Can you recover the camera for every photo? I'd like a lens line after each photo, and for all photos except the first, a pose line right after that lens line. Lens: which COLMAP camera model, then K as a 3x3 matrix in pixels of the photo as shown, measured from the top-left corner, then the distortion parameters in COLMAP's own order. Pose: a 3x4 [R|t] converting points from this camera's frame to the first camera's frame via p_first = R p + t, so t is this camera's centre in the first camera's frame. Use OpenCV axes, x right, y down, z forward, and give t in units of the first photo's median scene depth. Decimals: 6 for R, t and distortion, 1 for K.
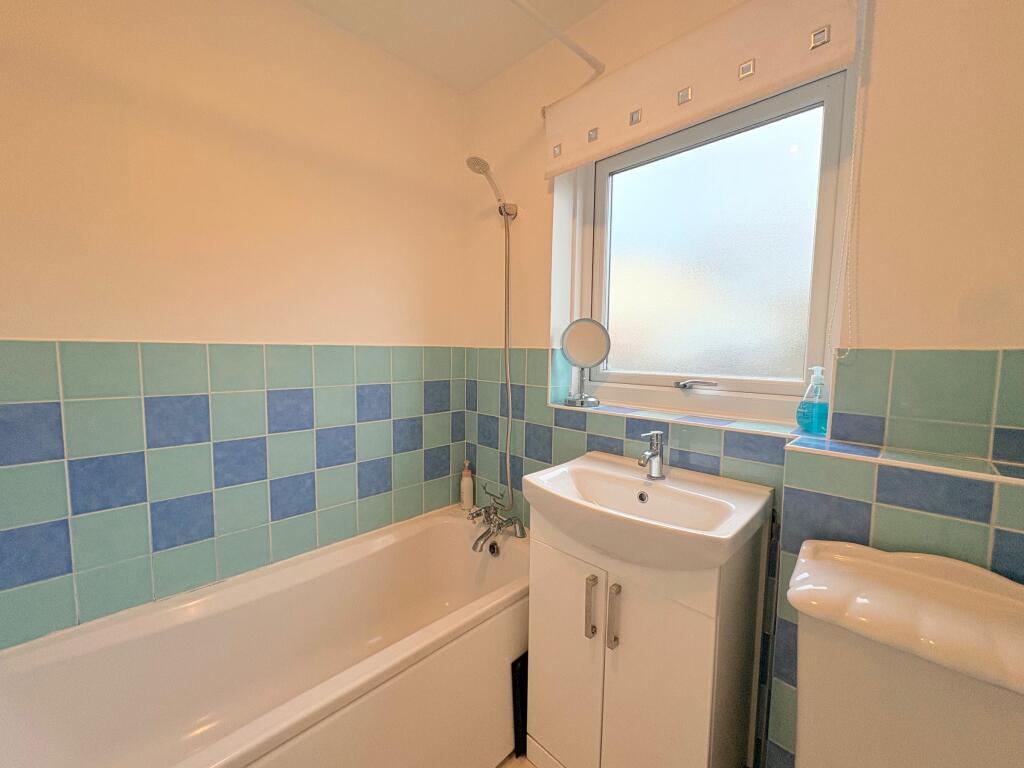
lens RADIAL K [[408.9, 0, 512.0], [0, 408.9, 384.0], [0, 0, 1]] dist [-0.001626, 0.000393]
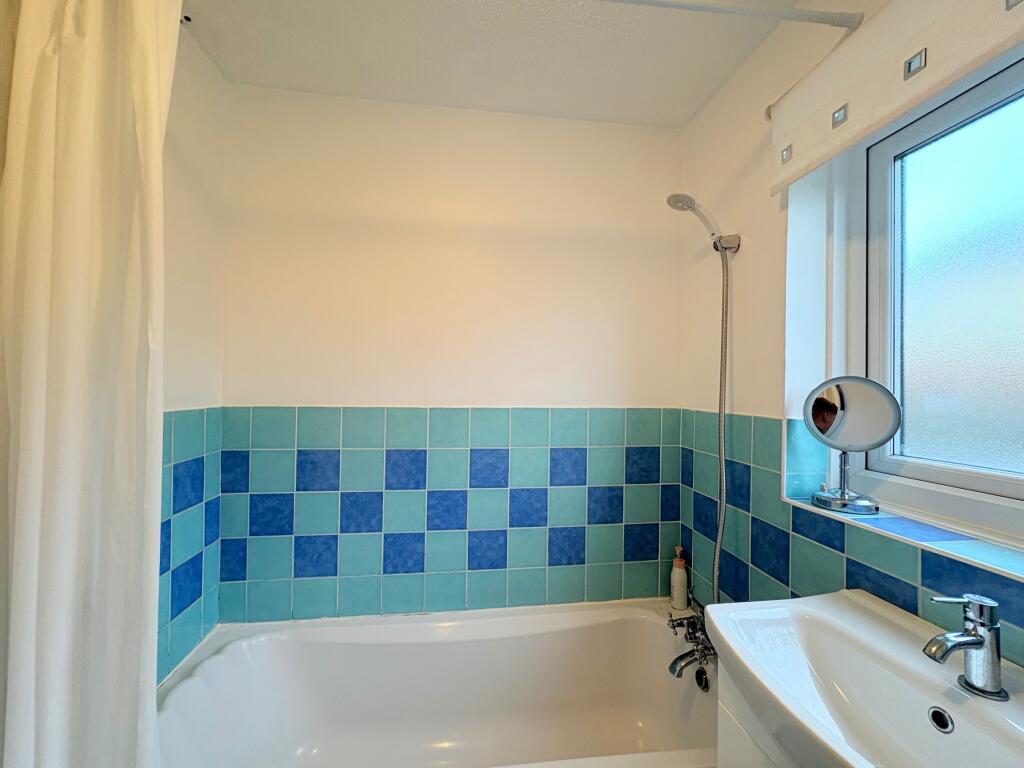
lens RADIAL K [[408.9, 0, 512.0], [0, 408.9, 384.0], [0, 0, 1]] dist [-0.001626, 0.000393]
pose [[0.794405, -0.006851, -0.607350, 0.147625], [-0.053455, 0.995268, -0.081145, -0.064567], [0.605031, 0.096928, 0.790280, 0.141258]]
